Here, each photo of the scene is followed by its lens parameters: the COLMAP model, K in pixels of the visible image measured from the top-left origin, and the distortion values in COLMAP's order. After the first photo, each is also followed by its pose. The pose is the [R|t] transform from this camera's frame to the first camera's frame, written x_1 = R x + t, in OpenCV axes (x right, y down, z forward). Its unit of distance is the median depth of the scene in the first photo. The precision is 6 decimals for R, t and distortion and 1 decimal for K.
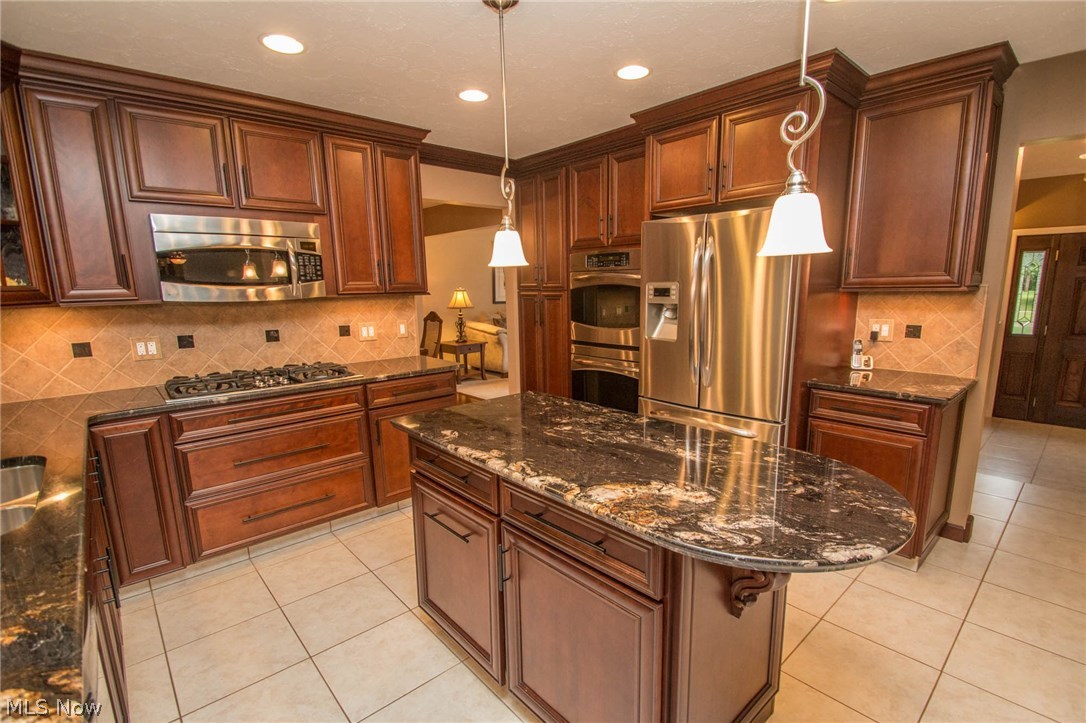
lens RADIAL K [[502.3, 0, 555.1], [0, 502.3, 378.1], [0, 0, 1]] dist [0.002976, -0.011189]
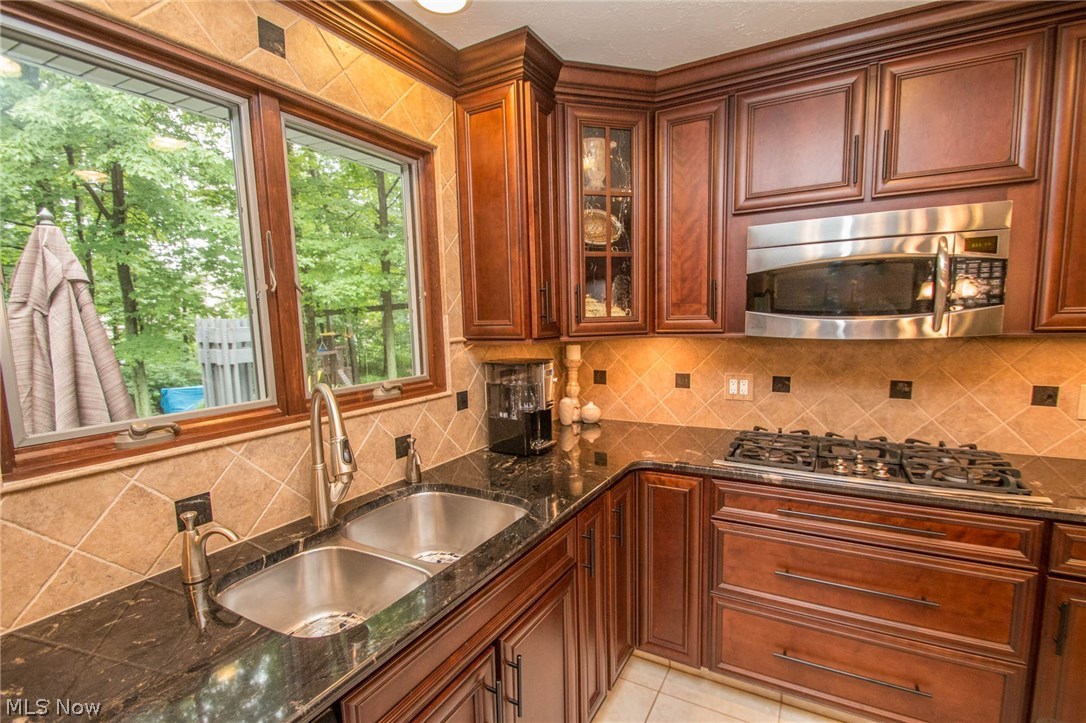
lens RADIAL K [[502.3, 0, 546.8], [0, 502.3, 382.2], [0, 0, 1]] dist [0.002976, -0.011189]
pose [[0.314180, 0.129587, -0.940478, -0.110404], [-0.155286, 0.984313, 0.083751, -0.089869], [0.936577, 0.119730, 0.329374, 0.411944]]
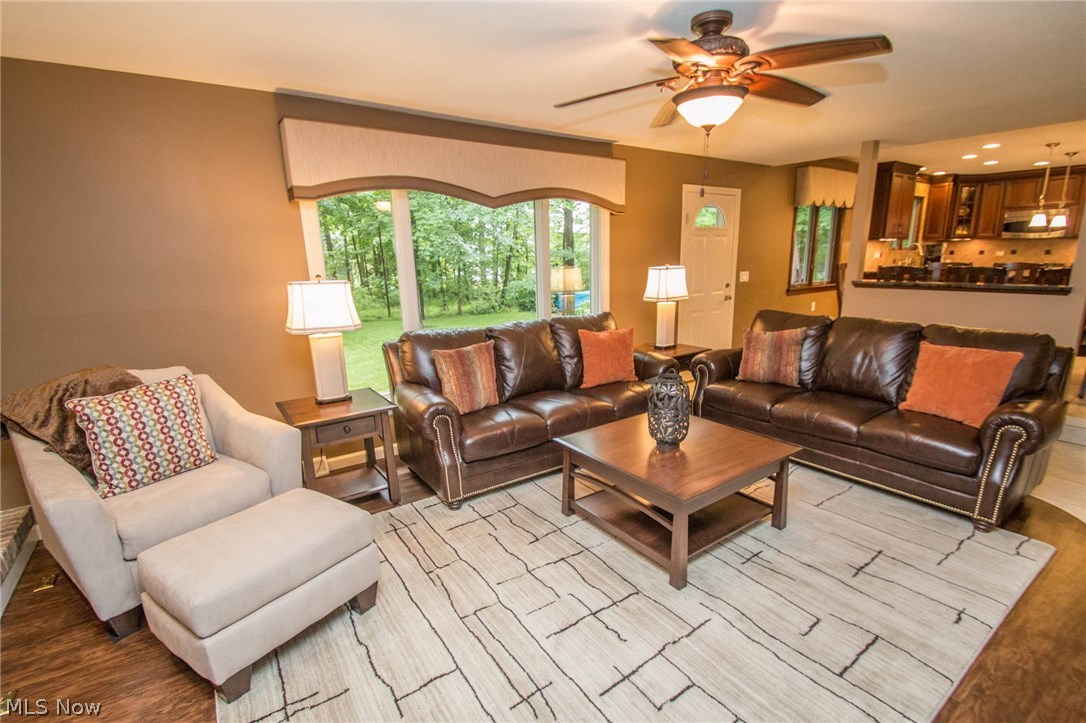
lens RADIAL K [[502.3, 0, 544.5], [0, 502.3, 373.0], [0, 0, 1]] dist [0.002976, -0.011189]
pose [[-0.123366, 0.245002, -0.961642, 2.851116], [-0.164575, 0.950574, 0.263295, 0.312867], [0.978619, 0.190744, -0.076947, -1.487598]]
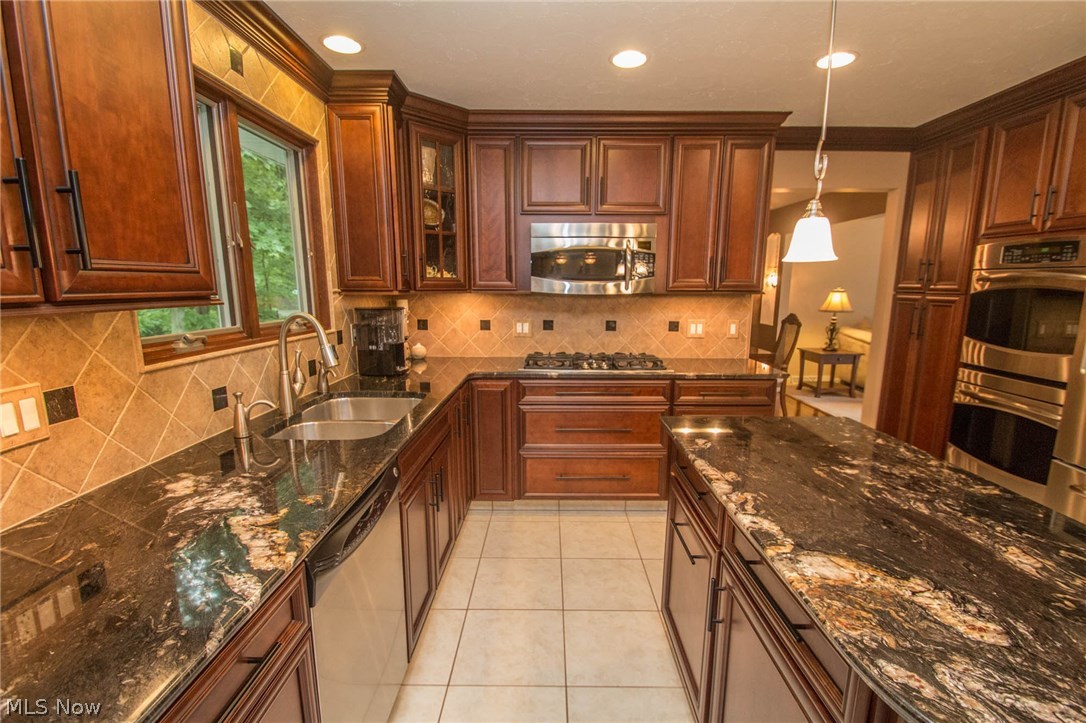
lens RADIAL K [[502.3, 0, 549.6], [0, 502.3, 379.1], [0, 0, 1]] dist [0.002976, -0.011189]
pose [[0.735236, 0.143389, -0.662471, 0.120168], [-0.140675, 0.988367, 0.057802, -0.013356], [0.663053, 0.050695, 0.746854, 0.080598]]
